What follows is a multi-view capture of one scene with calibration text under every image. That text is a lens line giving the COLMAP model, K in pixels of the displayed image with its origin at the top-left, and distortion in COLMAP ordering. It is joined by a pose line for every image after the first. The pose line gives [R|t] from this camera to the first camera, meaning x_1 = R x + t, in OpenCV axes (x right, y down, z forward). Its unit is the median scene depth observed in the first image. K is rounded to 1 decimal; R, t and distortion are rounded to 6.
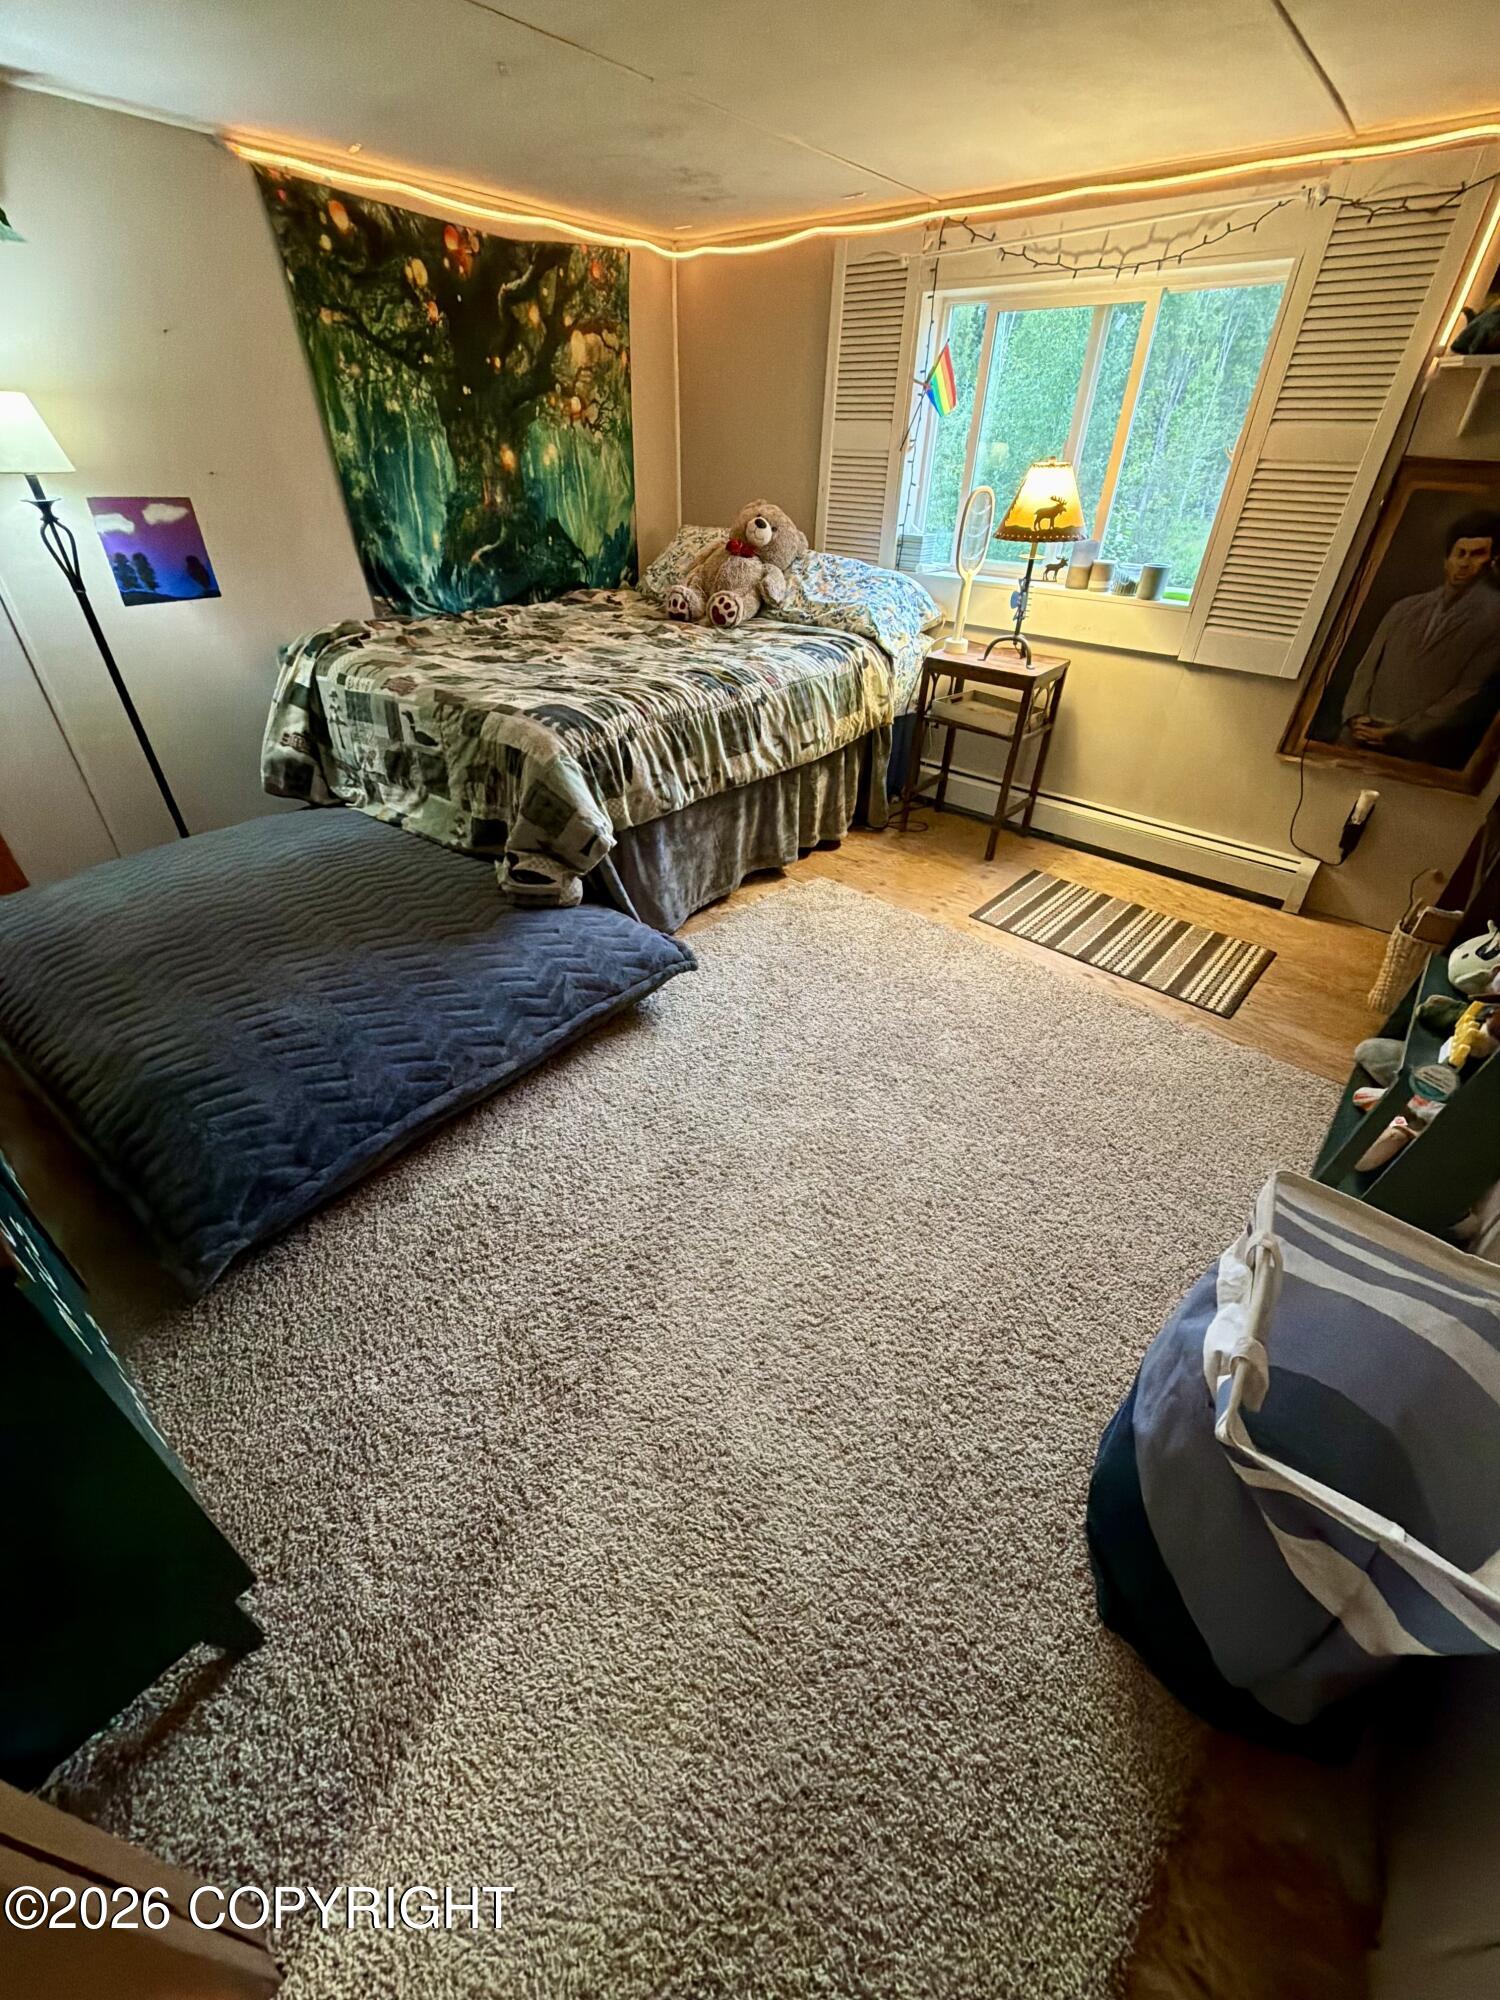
lens RADIAL K [[793.7, 0, 744.0], [0, 793.7, 1000.1], [0, 0, 1]] dist [0.000105, 0.000688]
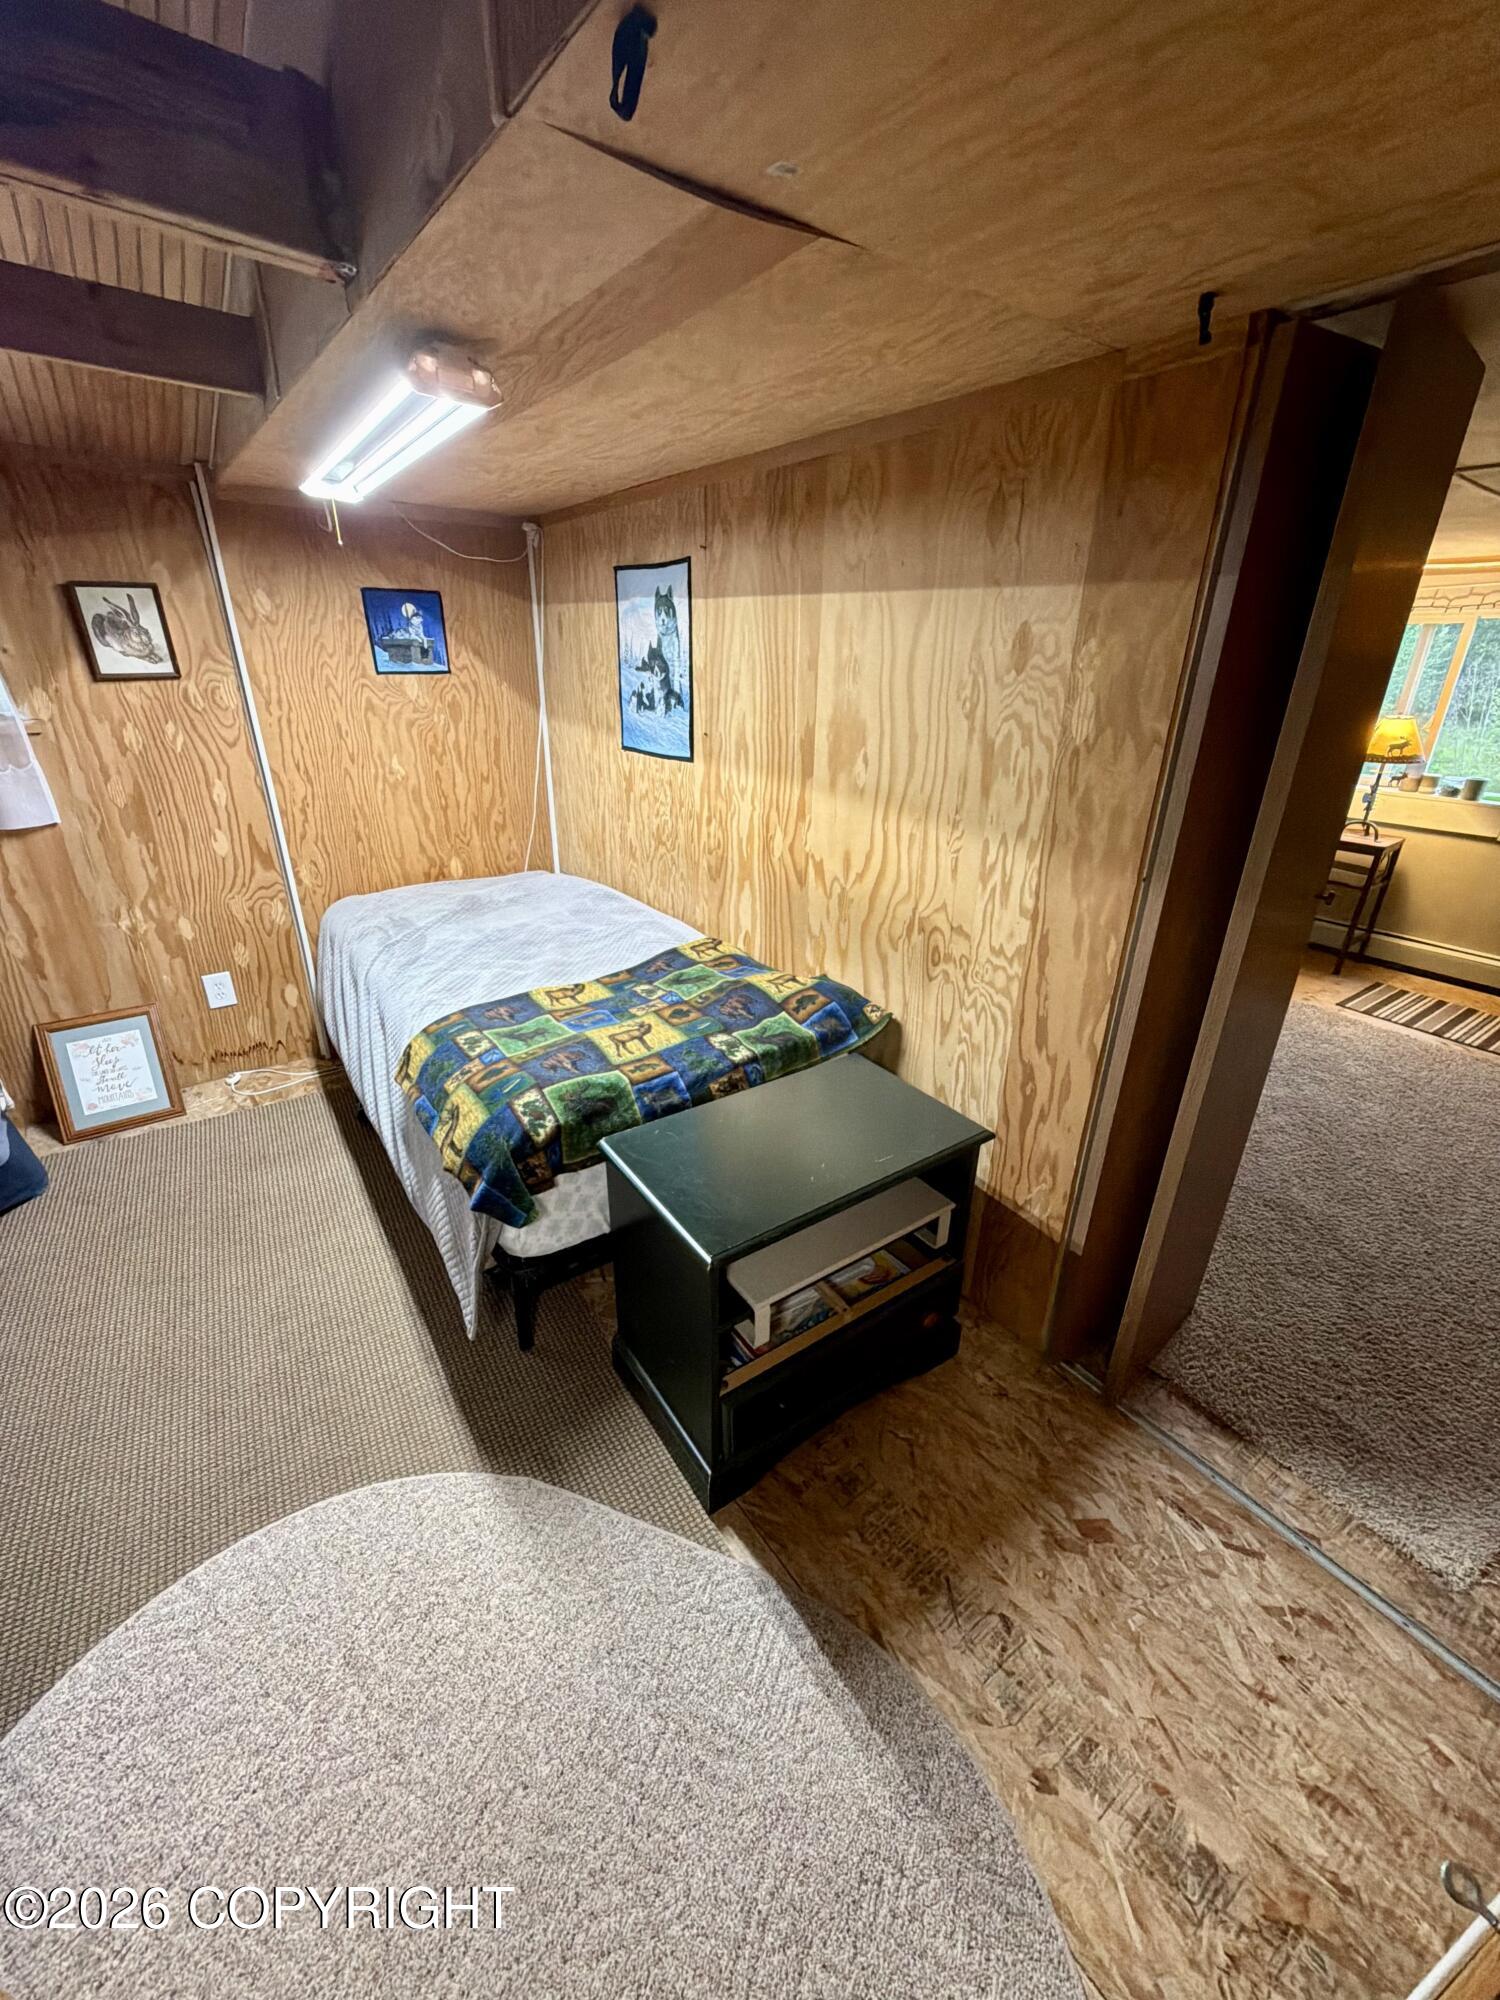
lens RADIAL K [[793.7, 0, 751.1], [0, 793.7, 1001.3], [0, 0, 1]] dist [0.000105, 0.000688]
pose [[0.976190, 0.078283, -0.202297, -0.458744], [-0.117453, 0.974821, -0.189547, 0.285589], [0.182365, 0.208795, 0.960806, -0.562358]]
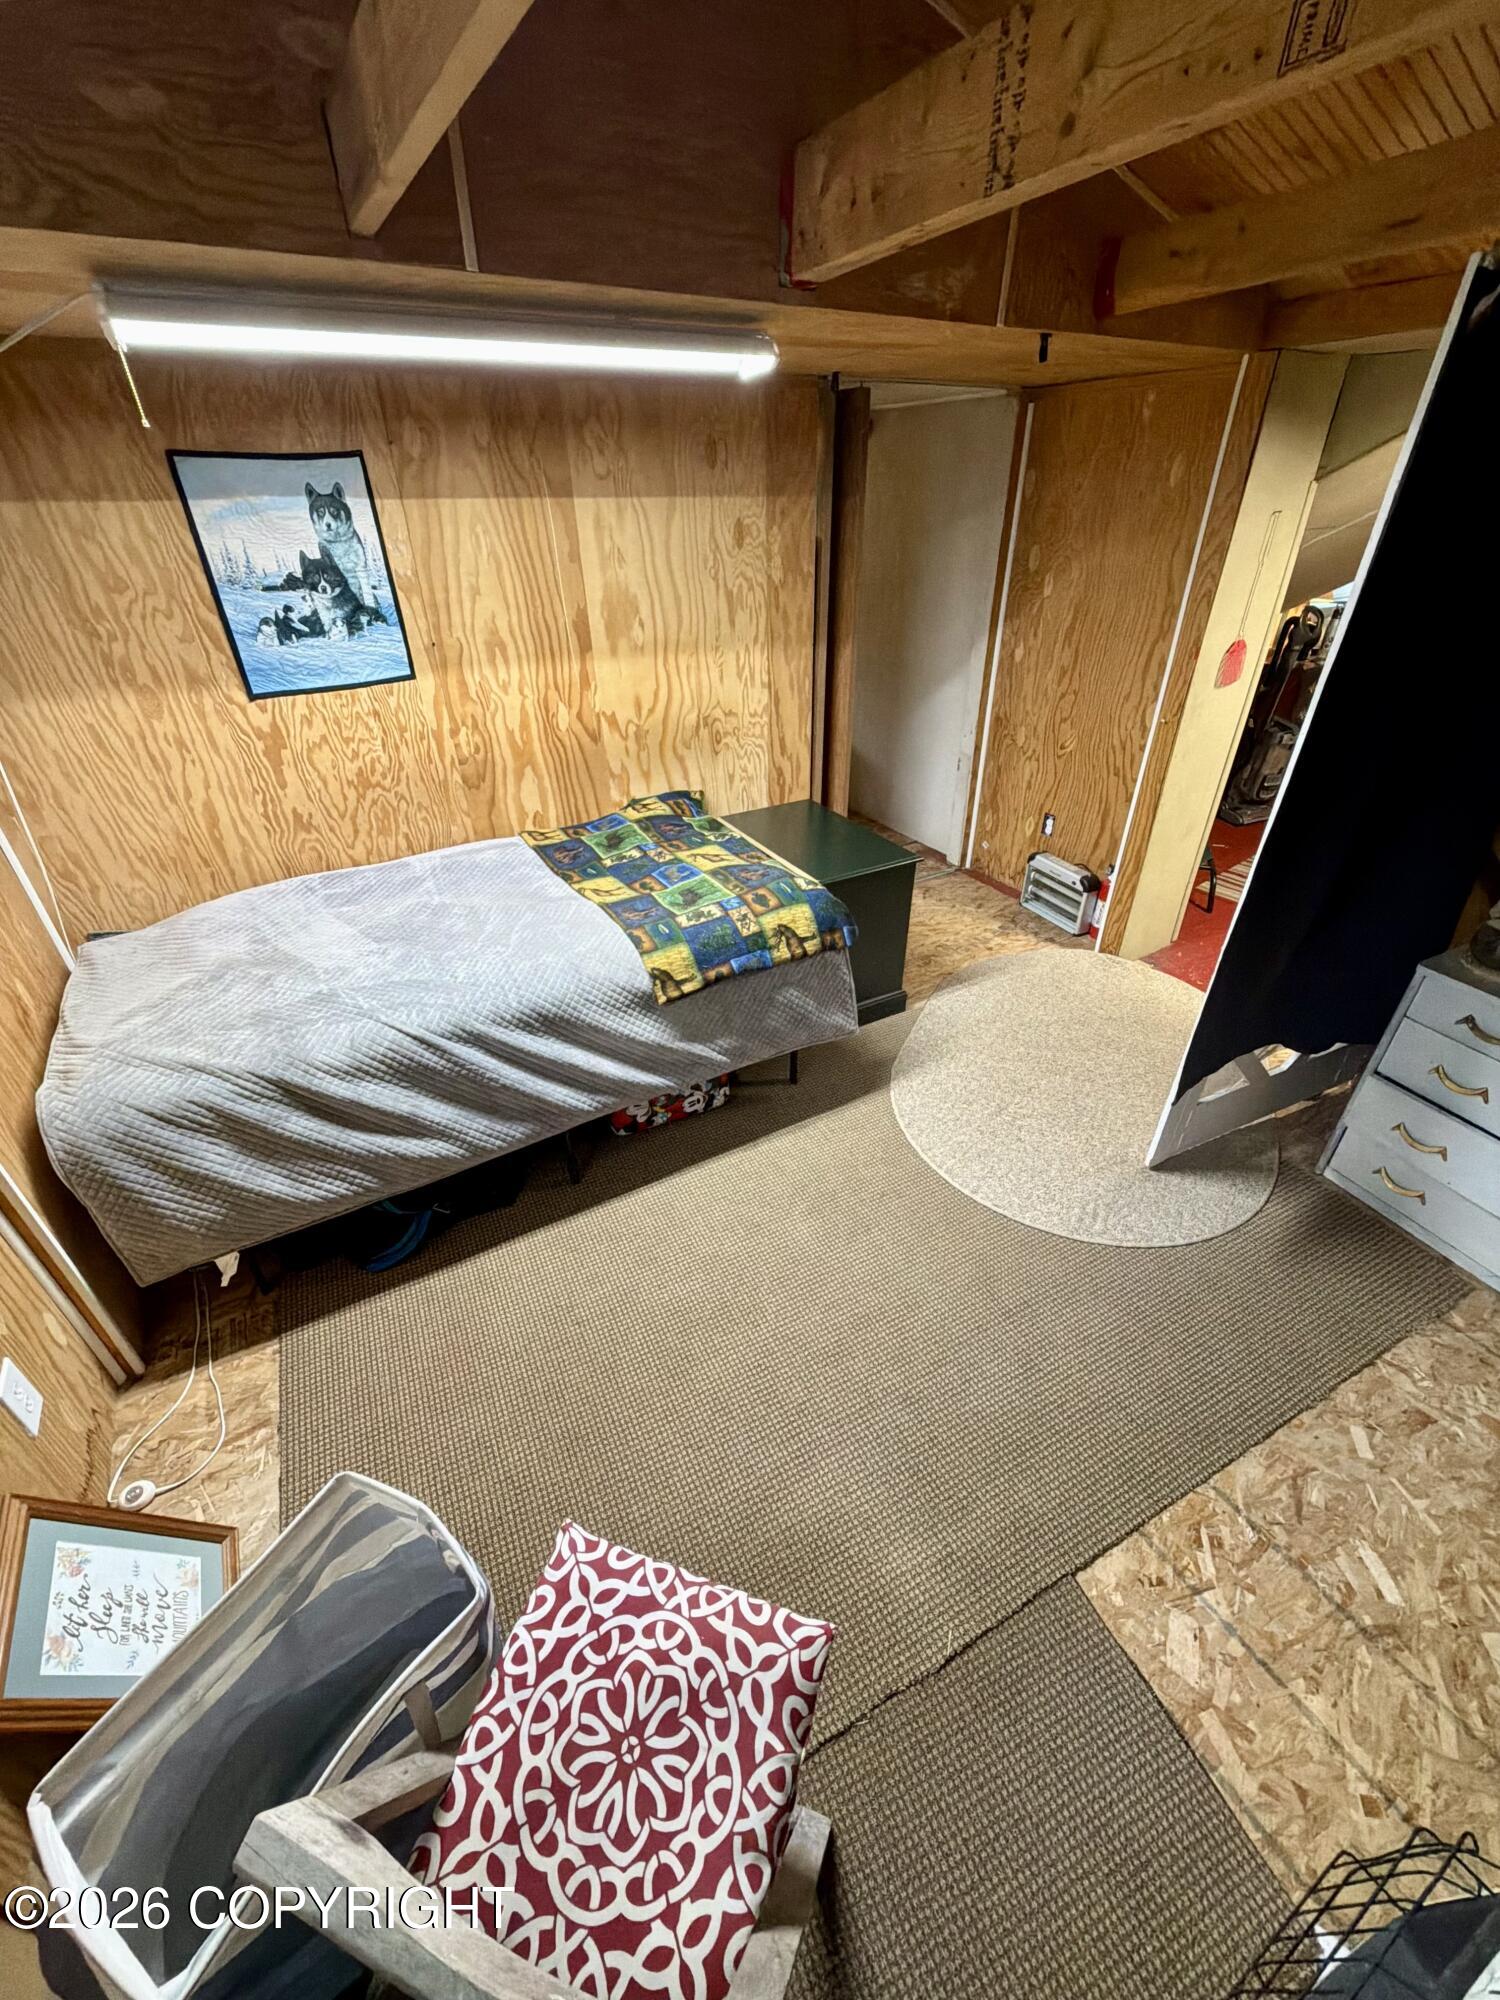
lens RADIAL K [[793.7, 0, 740.5], [0, 793.7, 999.7], [0, 0, 1]] dist [0.000105, 0.000688]
pose [[0.315566, -0.539010, 0.780952, -4.241837], [0.569136, 0.766050, 0.298750, -0.514098], [-0.759278, 0.350193, 0.548509, 0.085442]]
